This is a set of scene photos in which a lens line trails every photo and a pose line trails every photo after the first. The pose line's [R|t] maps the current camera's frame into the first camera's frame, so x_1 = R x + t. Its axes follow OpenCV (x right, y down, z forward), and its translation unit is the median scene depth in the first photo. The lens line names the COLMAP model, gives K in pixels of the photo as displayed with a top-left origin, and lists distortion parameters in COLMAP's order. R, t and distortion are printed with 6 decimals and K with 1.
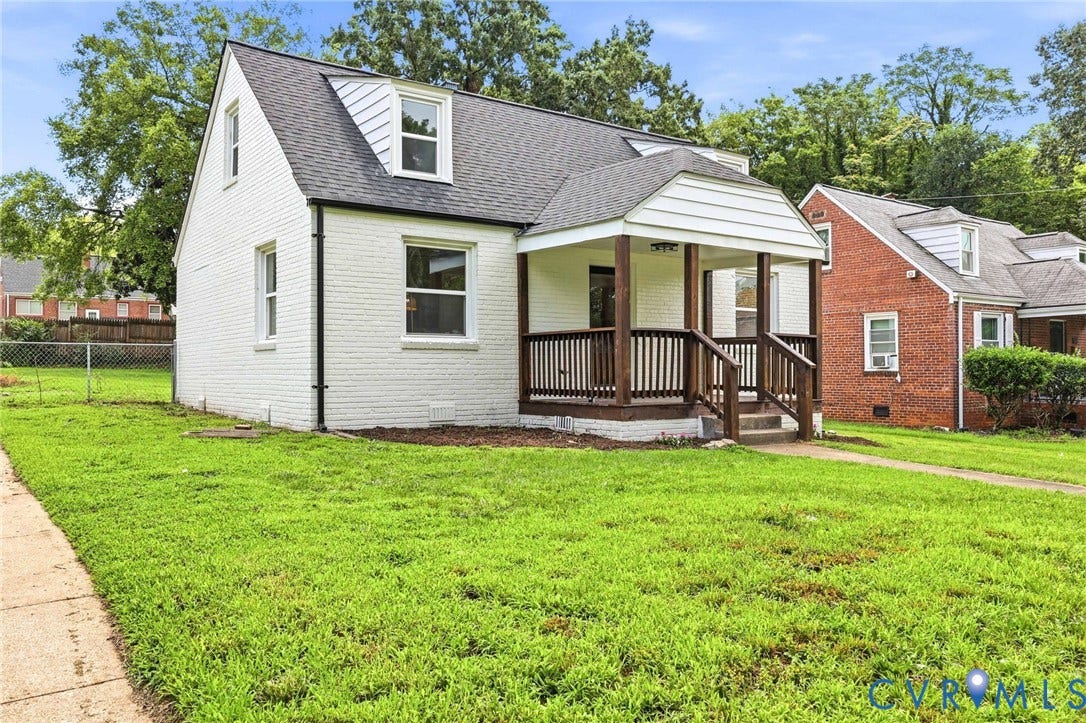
lens RADIAL K [[872.3, 0, 544.0], [0, 872.3, 370.5], [0, 0, 1]] dist [0.015202, 0.009403]
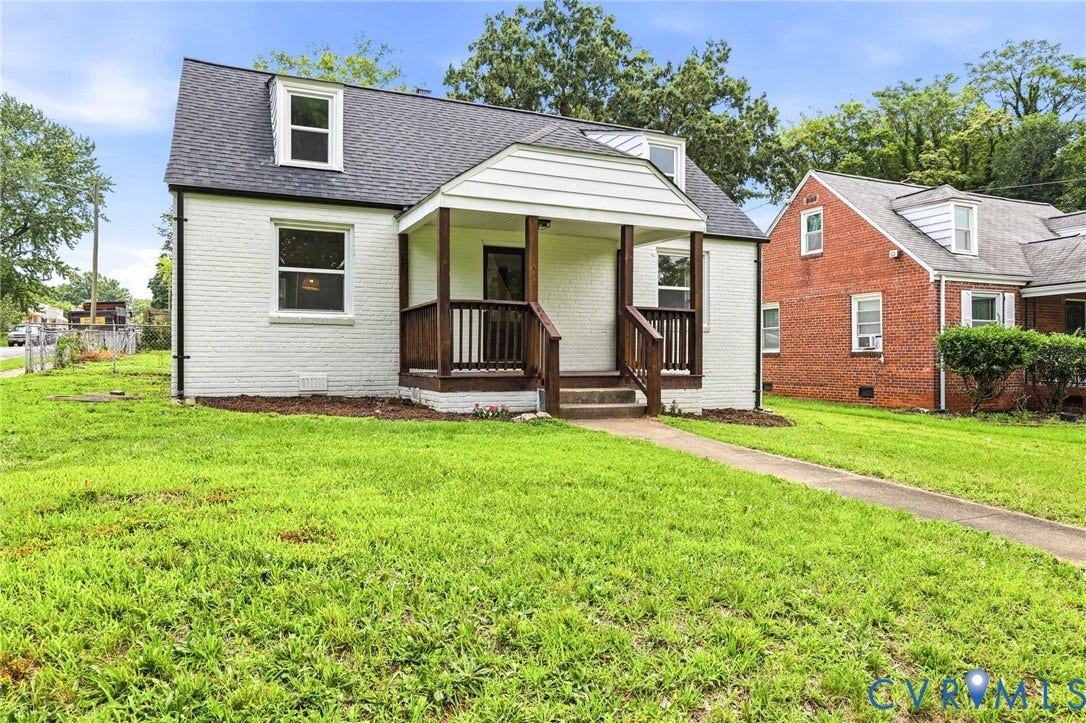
lens RADIAL K [[724.8, 0, 542.2], [0, 724.8, 361.8], [0, 0, 1]] dist [0.010708, 0.002698]
pose [[0.977279, 0.005885, -0.211877, 0.254172], [-0.004760, 0.999972, 0.005821, 0.011416], [0.211906, -0.004680, 0.977279, 0.136906]]
